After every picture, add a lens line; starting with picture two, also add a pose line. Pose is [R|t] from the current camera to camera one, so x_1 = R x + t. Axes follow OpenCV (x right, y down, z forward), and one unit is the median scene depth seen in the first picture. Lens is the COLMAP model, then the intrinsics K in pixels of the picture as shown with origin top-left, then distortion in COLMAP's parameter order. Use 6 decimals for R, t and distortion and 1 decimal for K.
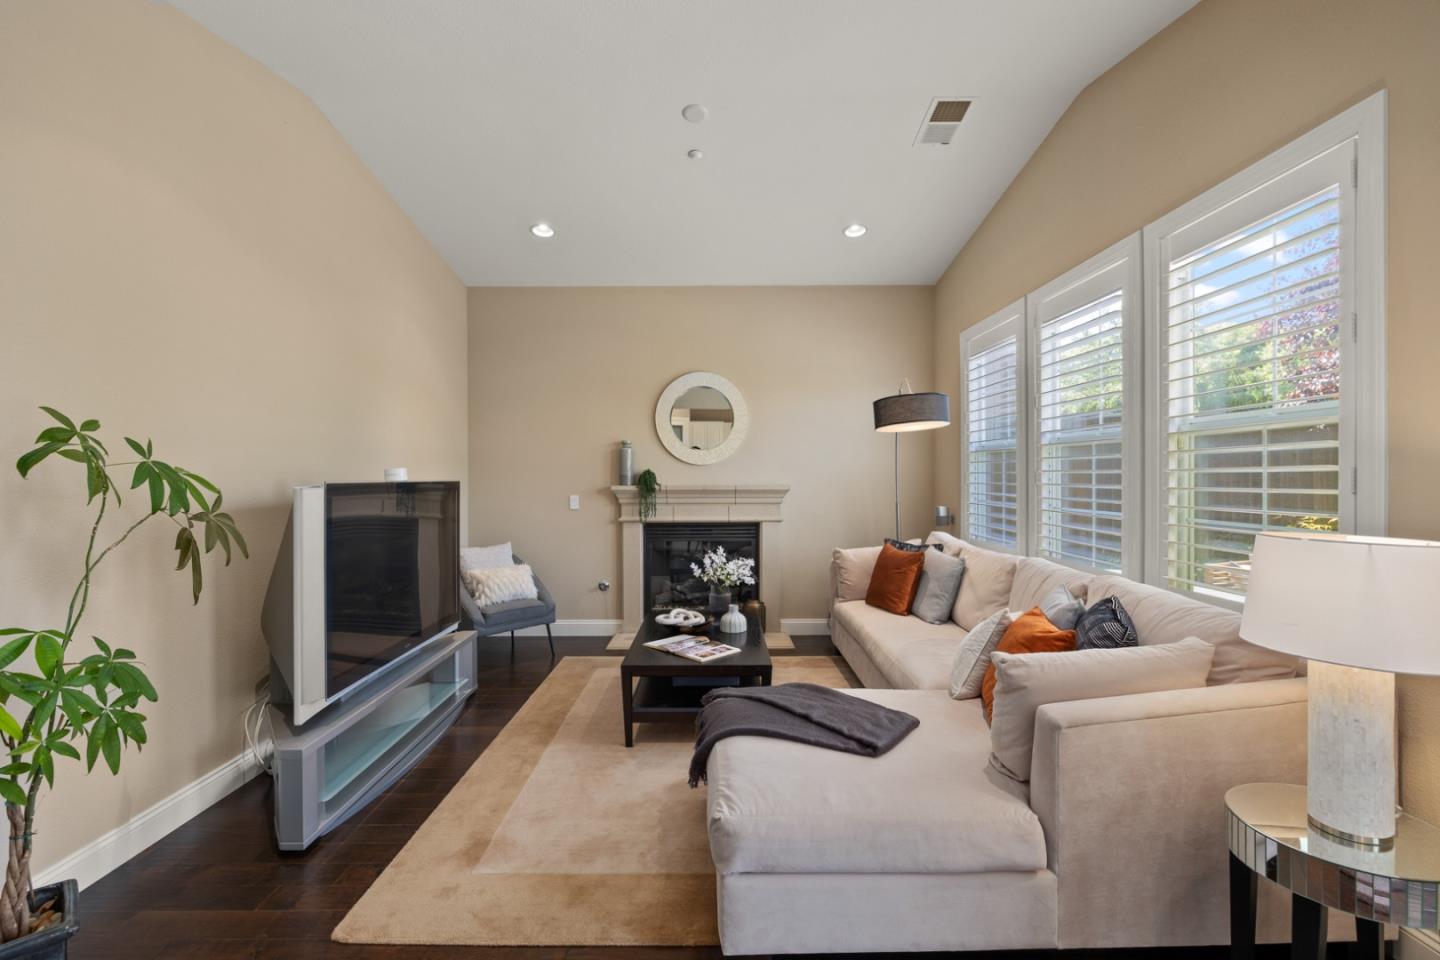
lens RADIAL K [[605.8, 0, 718.3], [0, 605.8, 478.0], [0, 0, 1]] dist [0.000743, 0.000217]
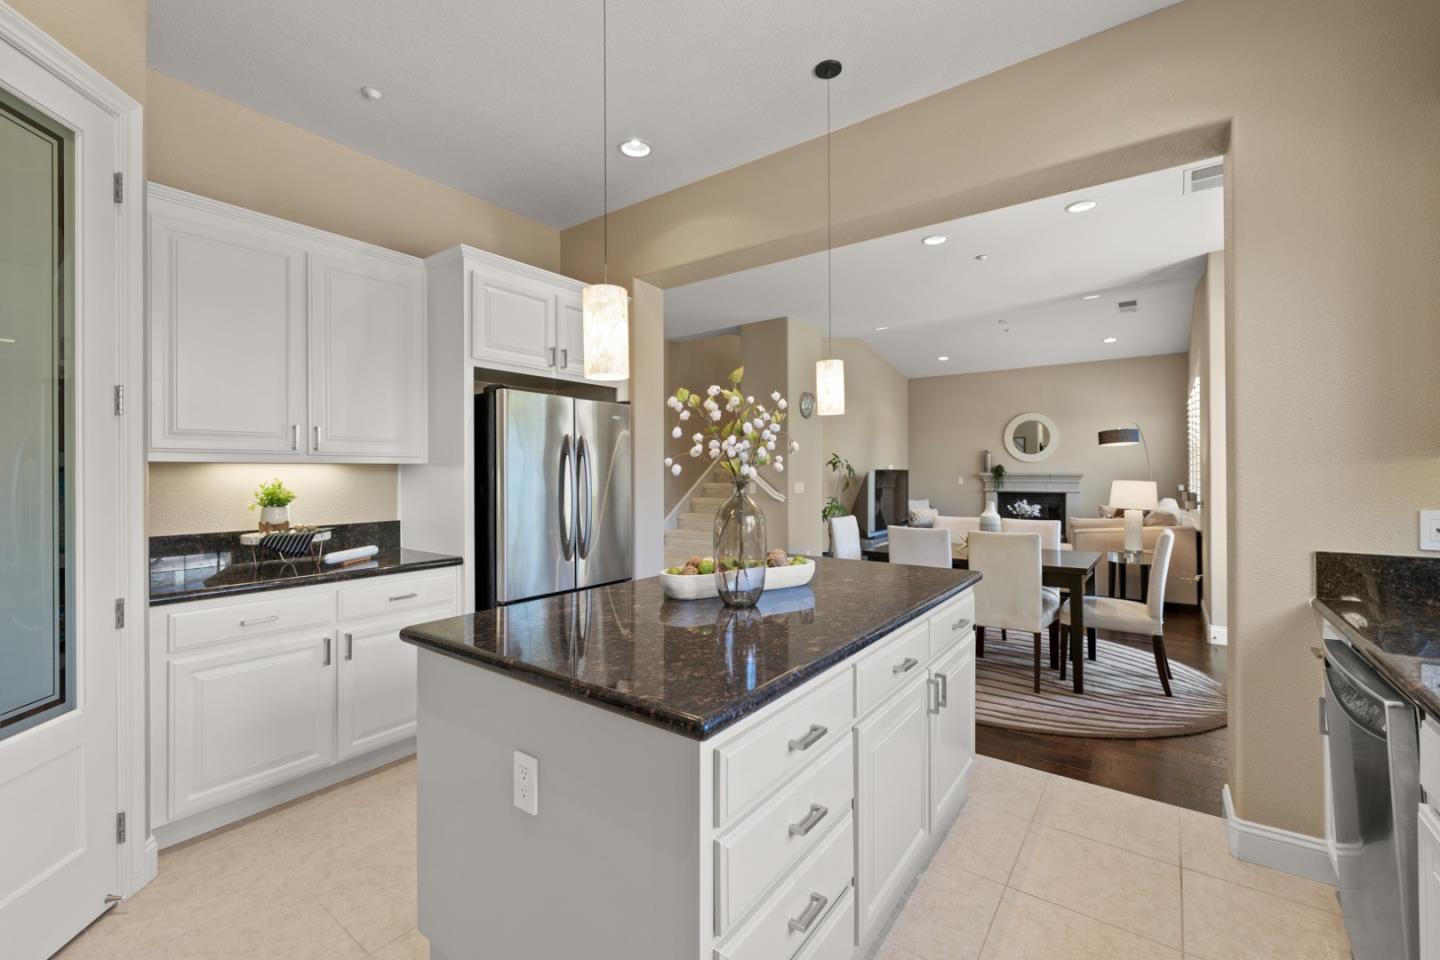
lens RADIAL K [[605.8, 0, 721.2], [0, 605.8, 471.7], [0, 0, 1]] dist [0.000743, 0.000217]
pose [[0.795911, 0.000544, -0.605413, 0.350862], [-0.002272, 0.999995, -0.002088, 0.015027], [0.605409, 0.003037, 0.795909, -1.085652]]
